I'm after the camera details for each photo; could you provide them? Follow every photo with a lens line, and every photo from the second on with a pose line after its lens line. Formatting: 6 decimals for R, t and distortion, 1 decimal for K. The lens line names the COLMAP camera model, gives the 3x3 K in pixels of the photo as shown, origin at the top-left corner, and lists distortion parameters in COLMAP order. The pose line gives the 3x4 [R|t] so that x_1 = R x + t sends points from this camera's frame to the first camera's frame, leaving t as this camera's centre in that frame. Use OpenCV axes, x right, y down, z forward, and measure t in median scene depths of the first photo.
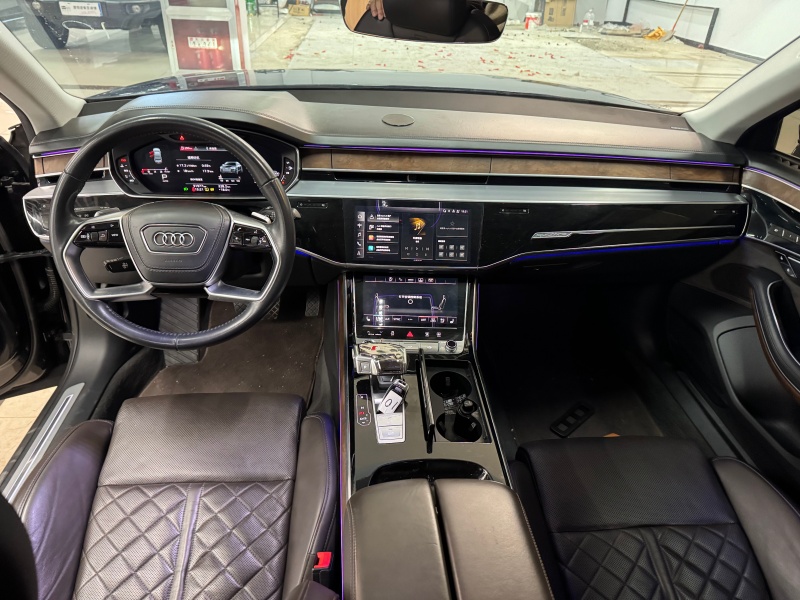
lens RADIAL K [[565.7, 0, 398.8], [0, 565.7, 297.1], [0, 0, 1]] dist [0.043217, -0.065311]
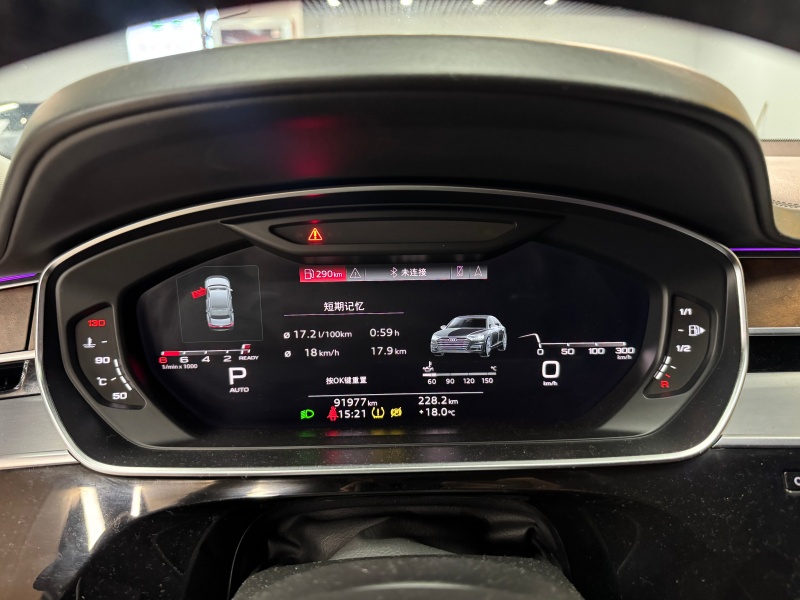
lens RADIAL K [[565.7, 0, 399.2], [0, 565.7, 303.1], [0, 0, 1]] dist [0.043217, -0.065311]
pose [[0.998824, -0.032610, -0.035882, -0.315970], [0.021993, 0.964242, -0.264109, -0.167671], [0.043211, 0.263009, 0.963825, 0.712811]]
